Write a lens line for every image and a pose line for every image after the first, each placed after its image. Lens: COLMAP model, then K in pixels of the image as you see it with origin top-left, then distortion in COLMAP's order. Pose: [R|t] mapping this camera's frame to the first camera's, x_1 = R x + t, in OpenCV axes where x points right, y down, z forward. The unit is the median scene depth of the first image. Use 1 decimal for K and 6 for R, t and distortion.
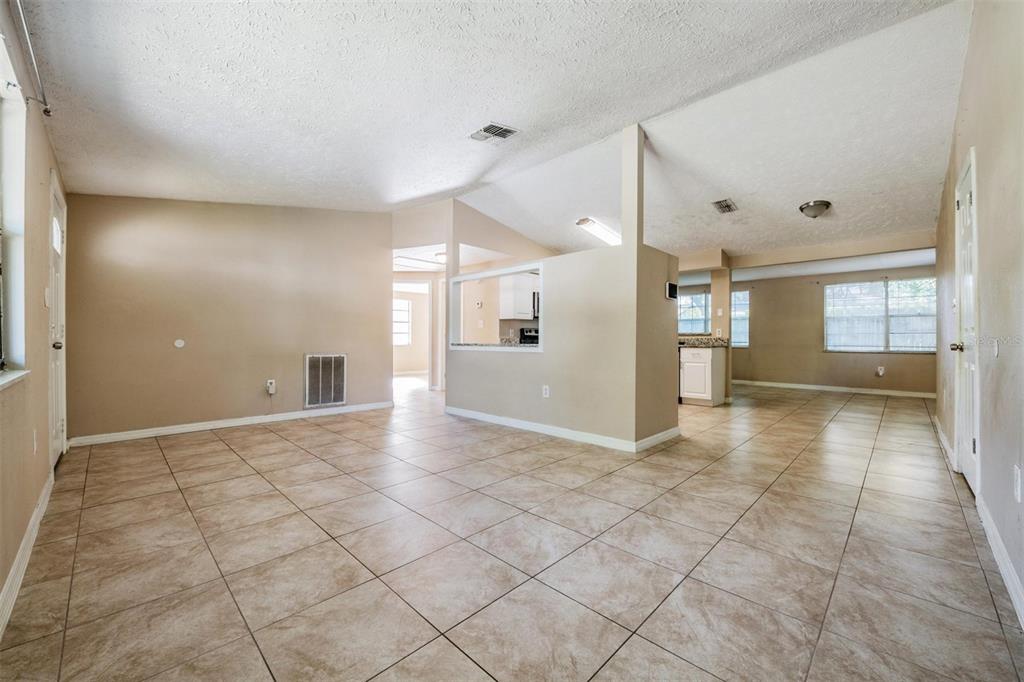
lens RADIAL K [[402.2, 0, 518.5], [0, 402.2, 345.5], [0, 0, 1]] dist [-0.003374, -0.001362]
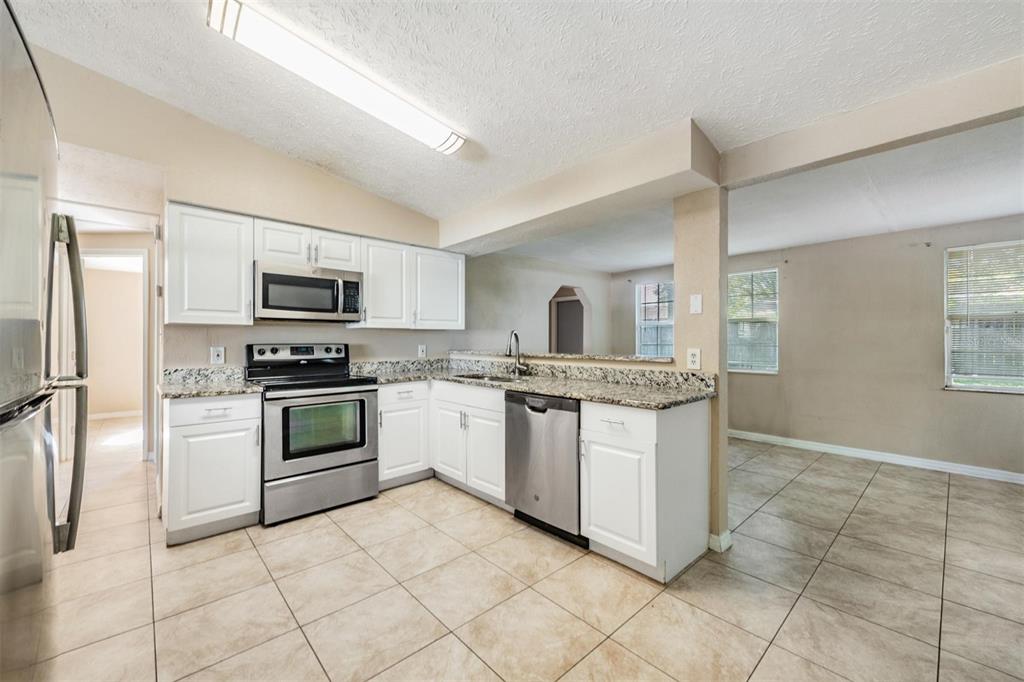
lens RADIAL K [[402.2, 0, 510.8], [0, 402.2, 342.2], [0, 0, 1]] dist [-0.003374, -0.001362]
pose [[0.997628, -0.002735, -0.068777, 0.503041], [0.001516, 0.999841, -0.017775, -0.056723], [0.068815, 0.017628, 0.997474, 0.870745]]
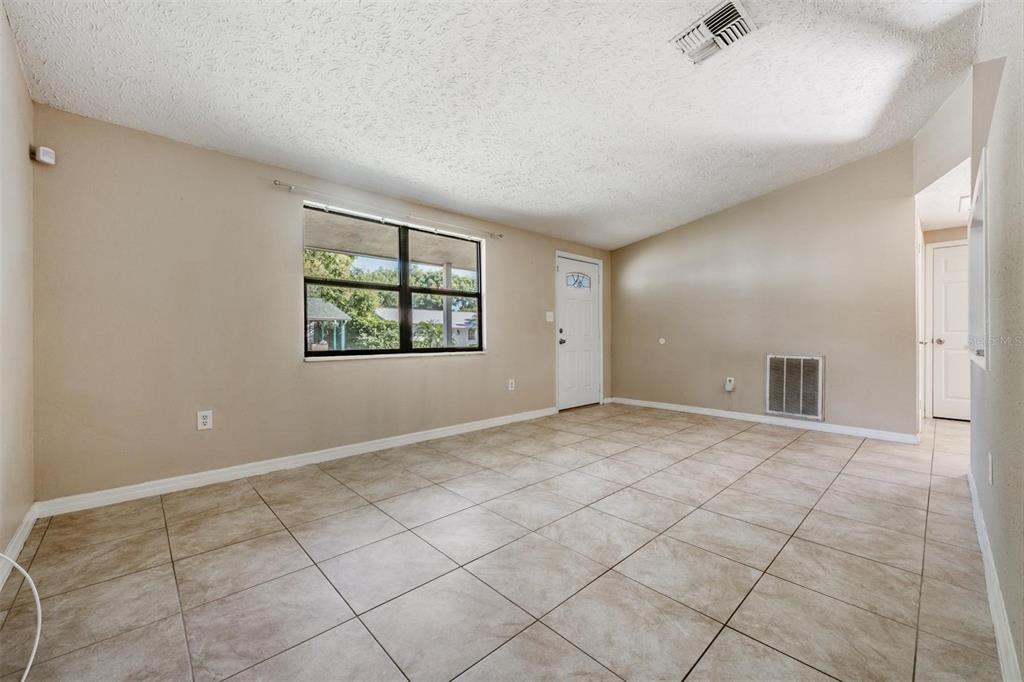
lens RADIAL K [[402.2, 0, 504.5], [0, 402.2, 331.9], [0, 0, 1]] dist [-0.003374, -0.001362]
pose [[-0.058620, -0.016146, -0.998150, 0.471081], [-0.015710, 0.999760, -0.015249, -0.006545], [0.998157, 0.014787, -0.058859, 0.507945]]
